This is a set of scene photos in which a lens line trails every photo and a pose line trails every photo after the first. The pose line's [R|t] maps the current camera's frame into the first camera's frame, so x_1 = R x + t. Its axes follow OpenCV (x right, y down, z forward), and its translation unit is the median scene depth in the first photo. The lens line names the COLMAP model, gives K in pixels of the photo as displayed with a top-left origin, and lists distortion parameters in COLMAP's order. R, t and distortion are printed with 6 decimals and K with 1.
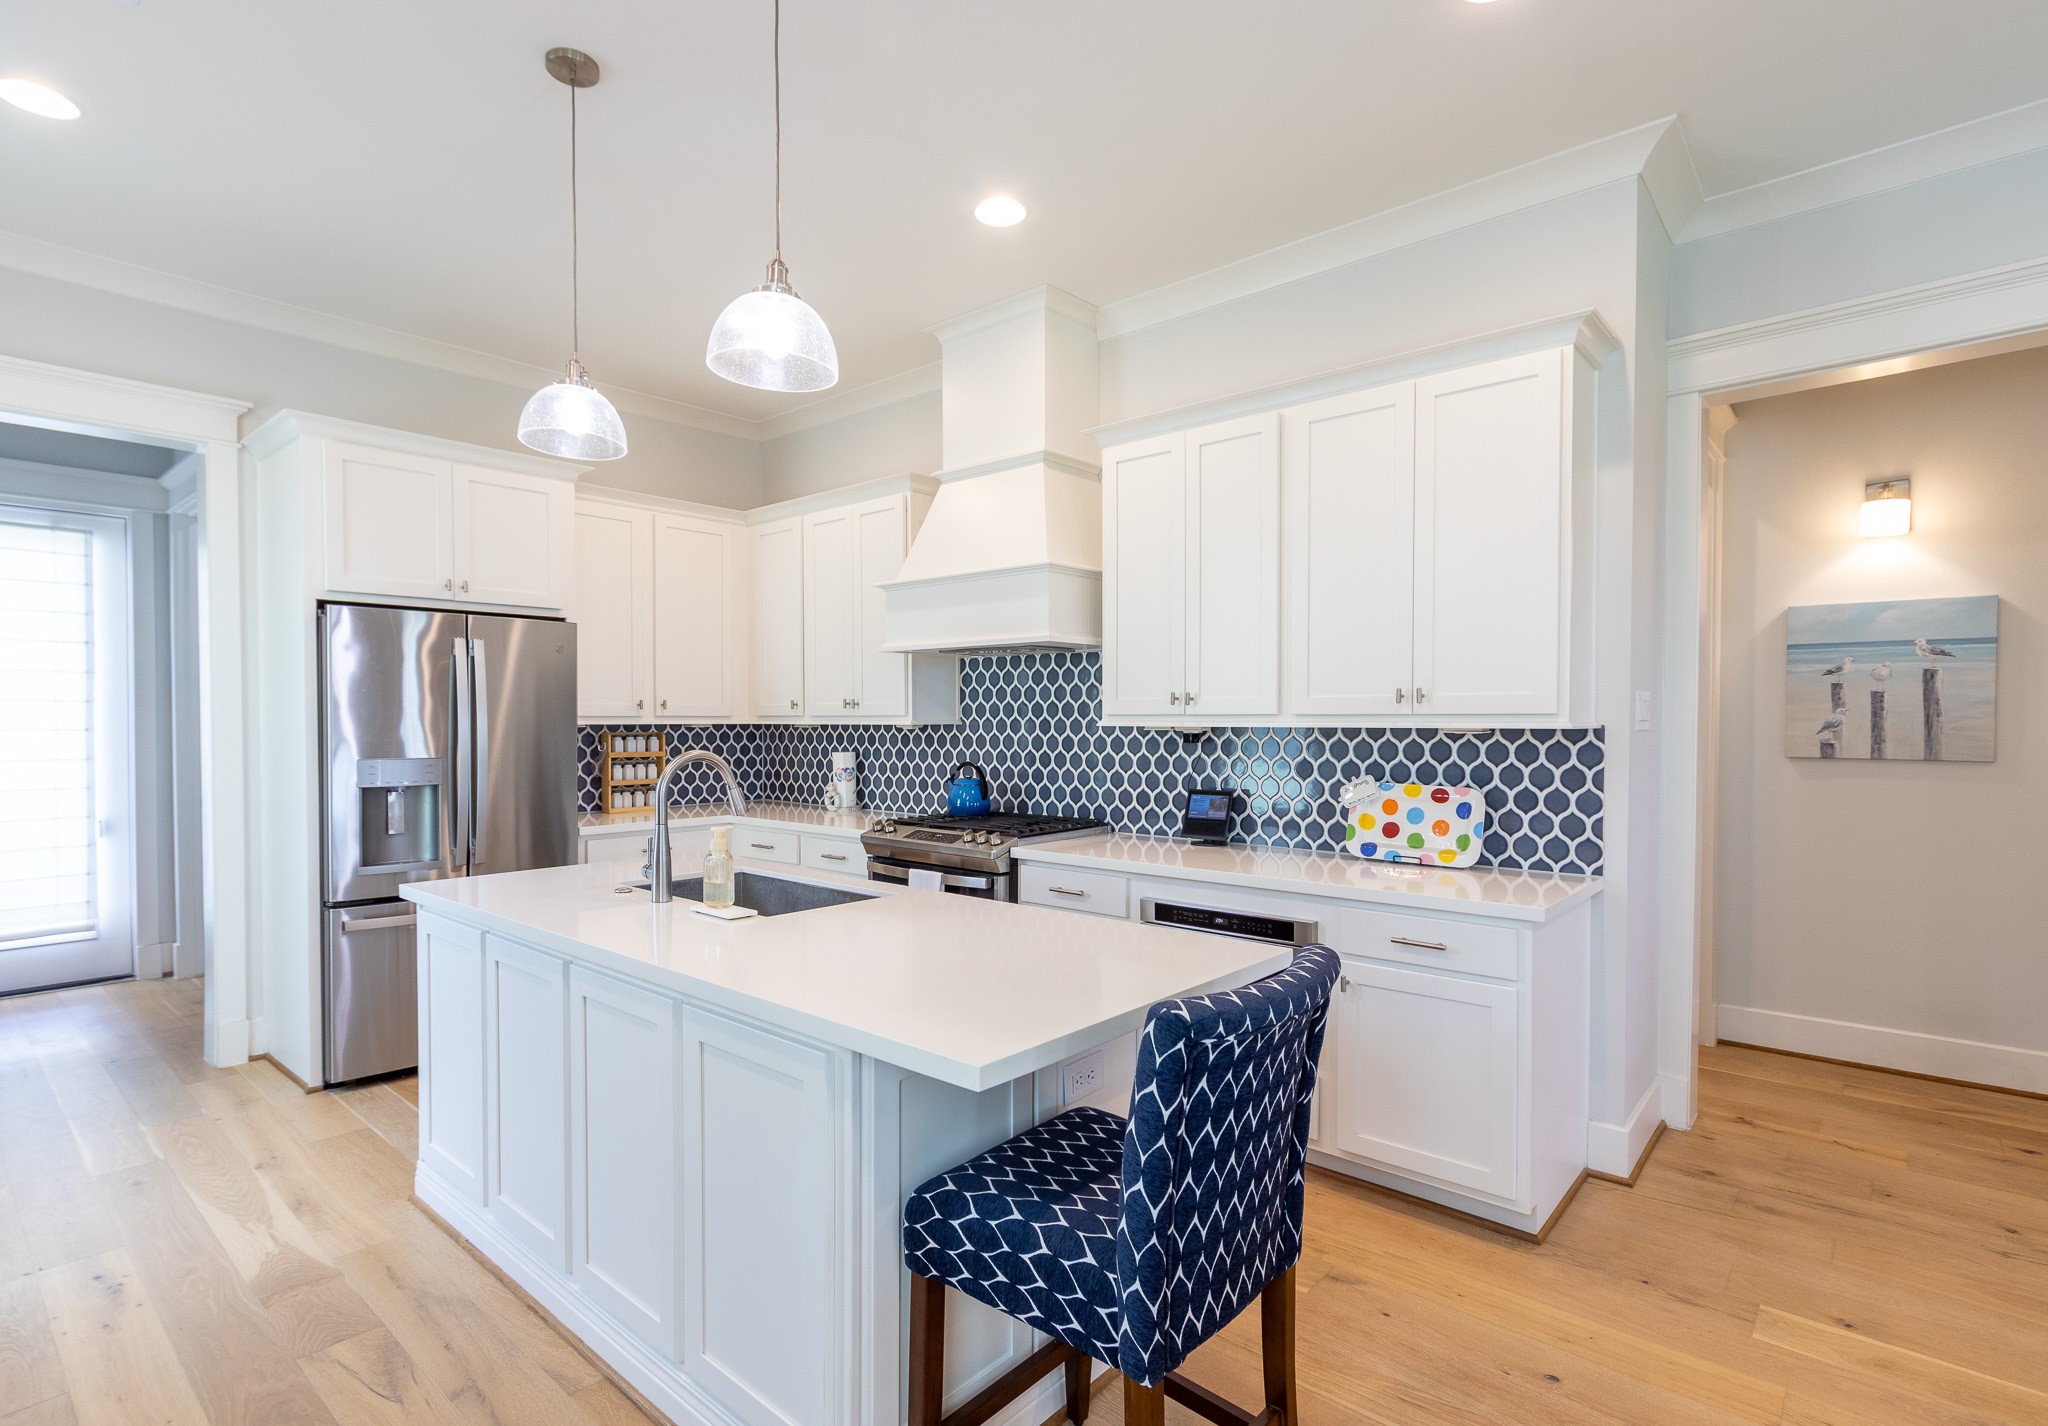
lens RADIAL K [[1002.3, 0, 1016.6], [0, 1002.3, 734.0], [0, 0, 1]] dist [0.002758, -0.000138]
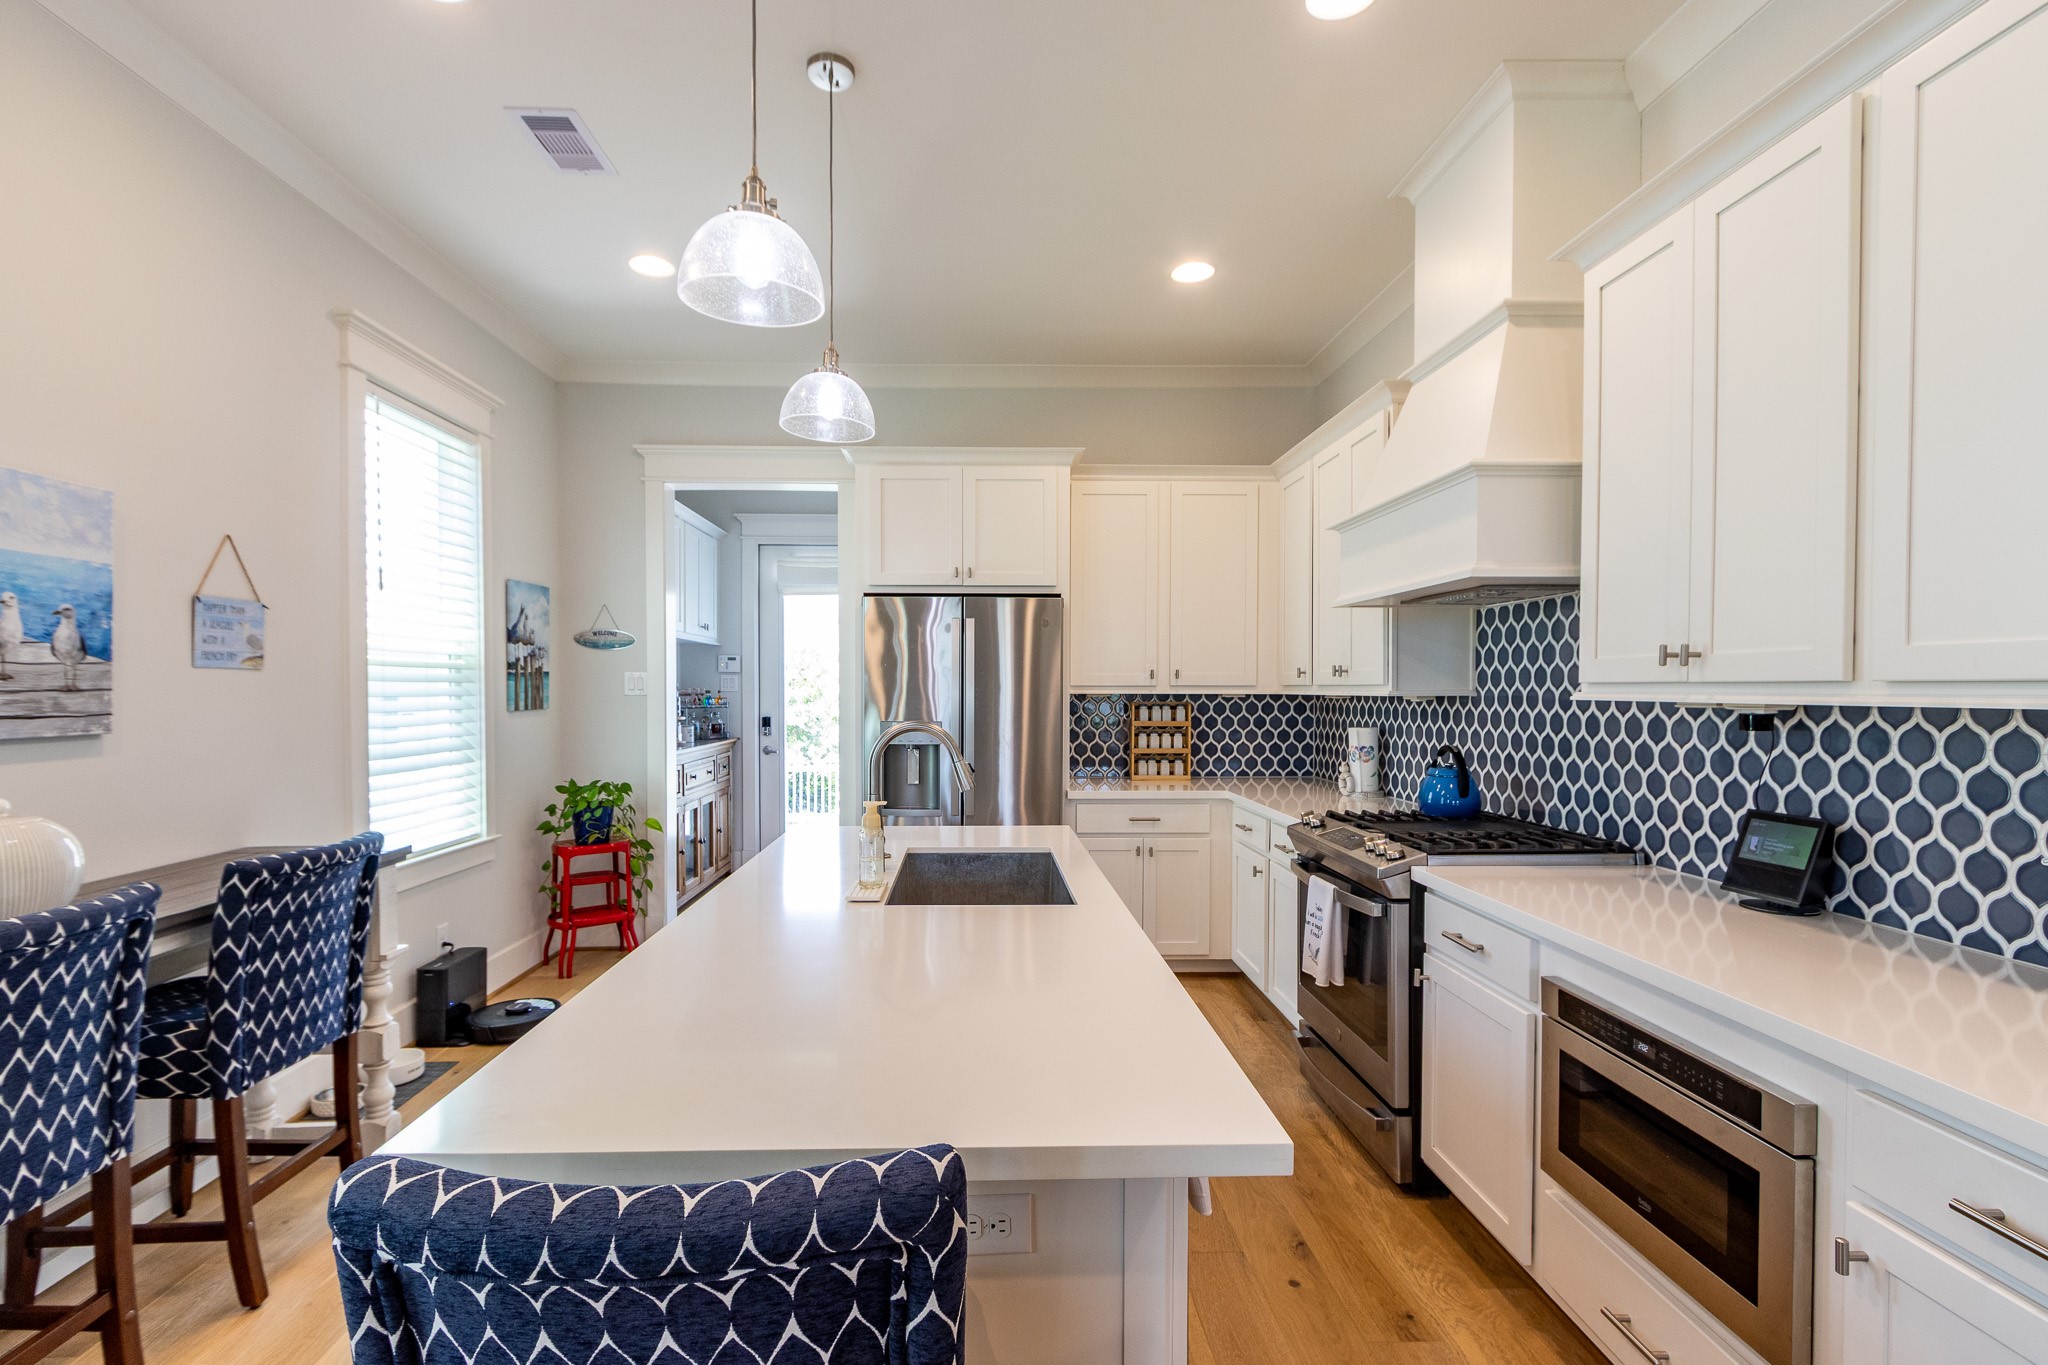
lens RADIAL K [[949.0, 0, 1013.5], [0, 949.0, 696.1], [0, 0, 1]] dist [0.013545, -0.004431]
pose [[0.685007, 0.006429, -0.728508, 0.260638], [-0.012098, 0.999924, -0.002552, -0.003766], [0.728436, 0.010561, 0.685033, 0.280798]]
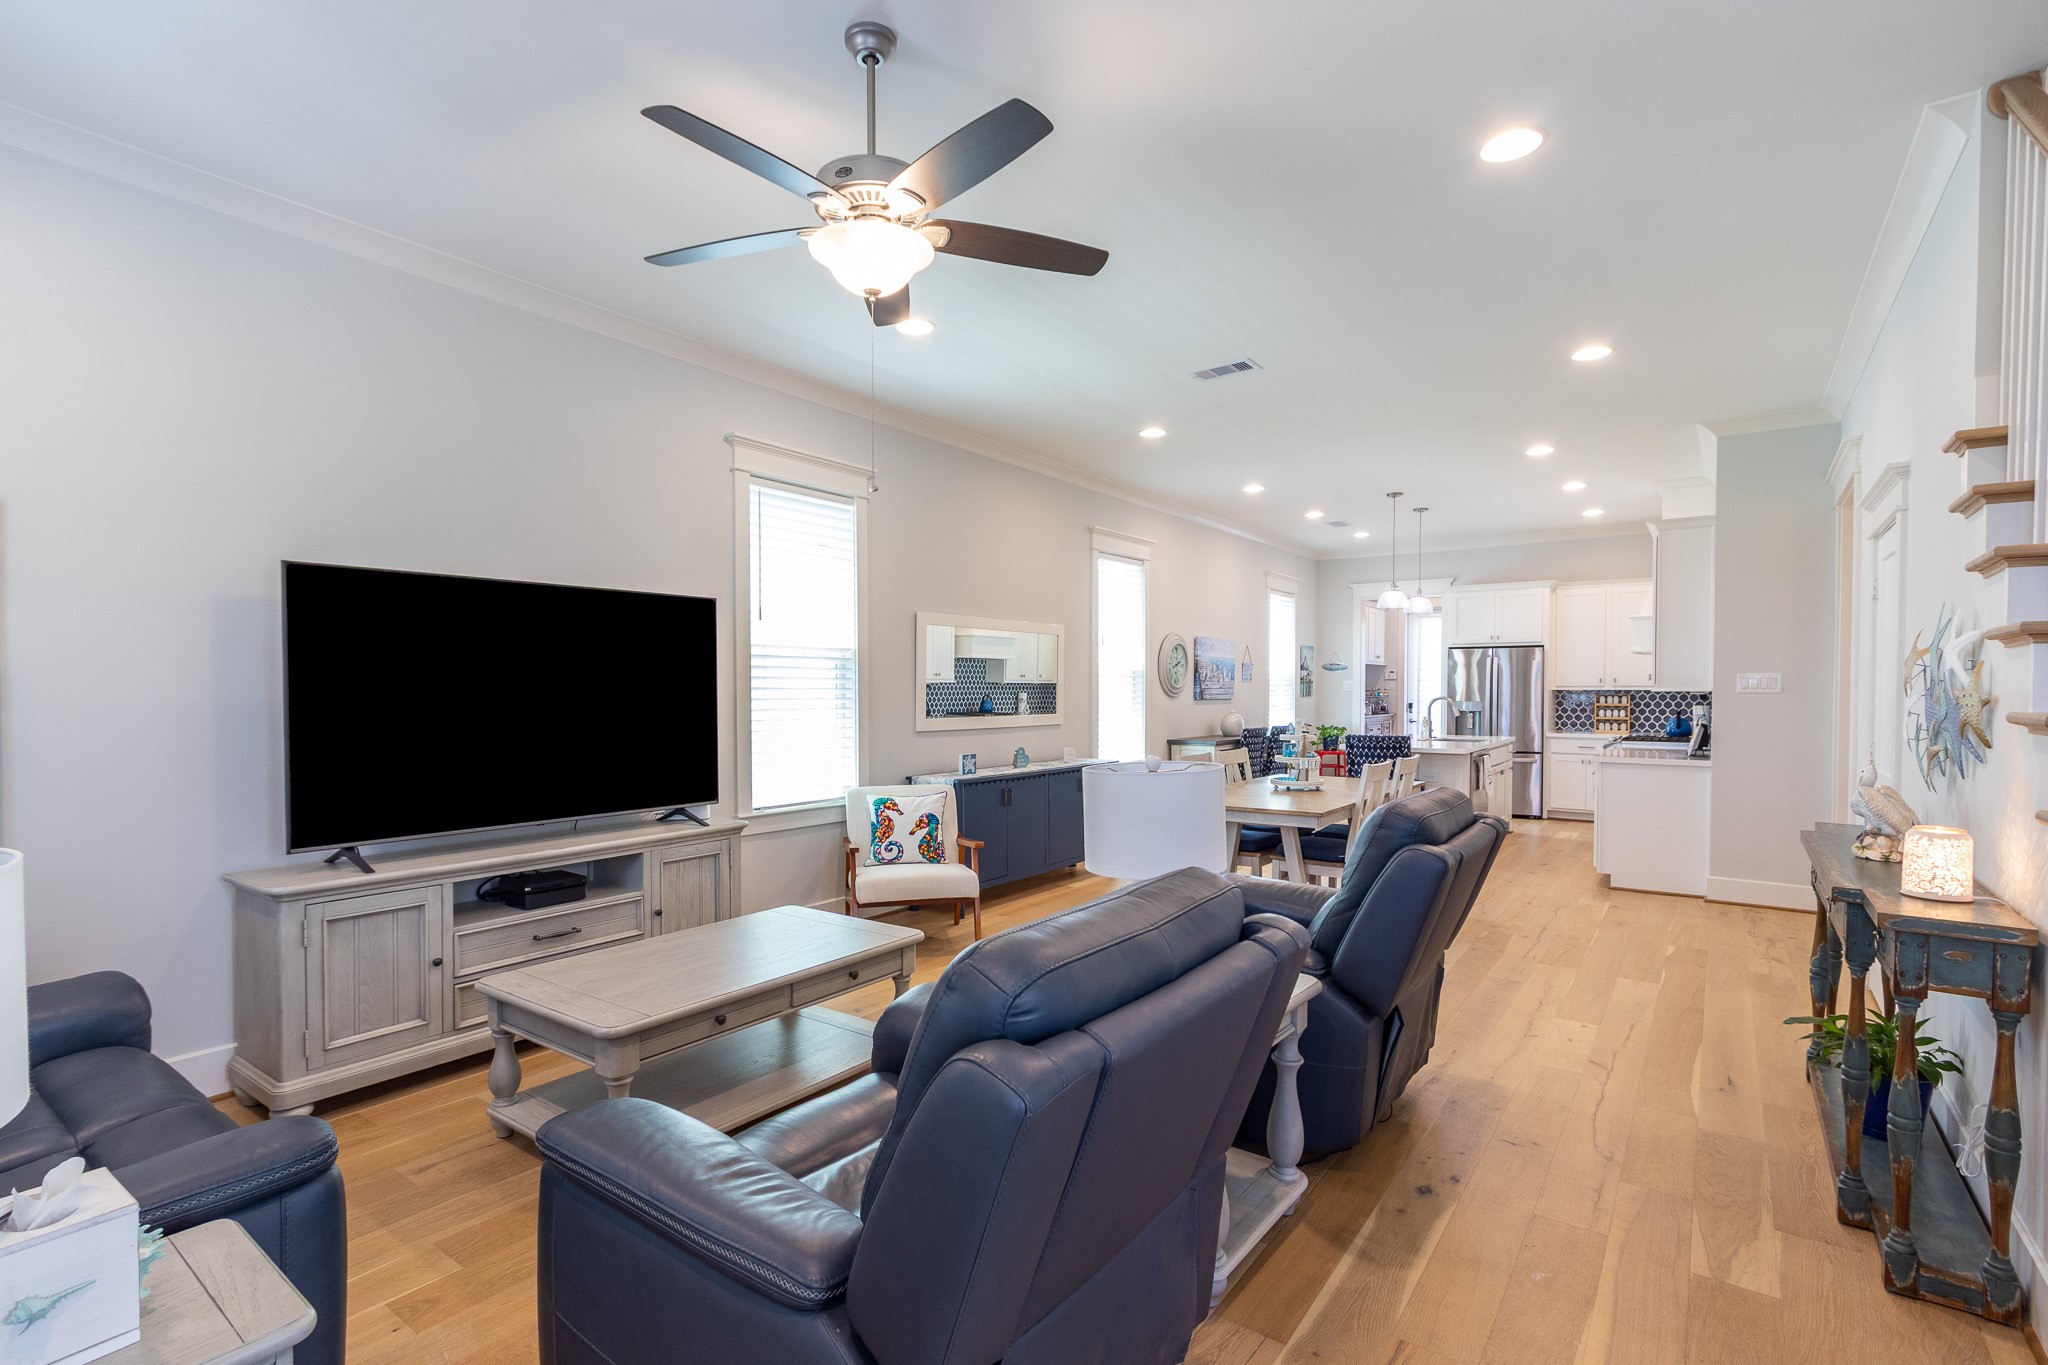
lens RADIAL K [[949.0, 0, 1007.1], [0, 949.0, 699.7], [0, 0, 1]] dist [0.013545, -0.004431]
pose [[0.081728, 0.014228, -0.996553, 1.748943], [-0.012309, 0.999836, 0.013266, -0.000881], [0.996579, 0.011182, 0.081889, -0.467057]]
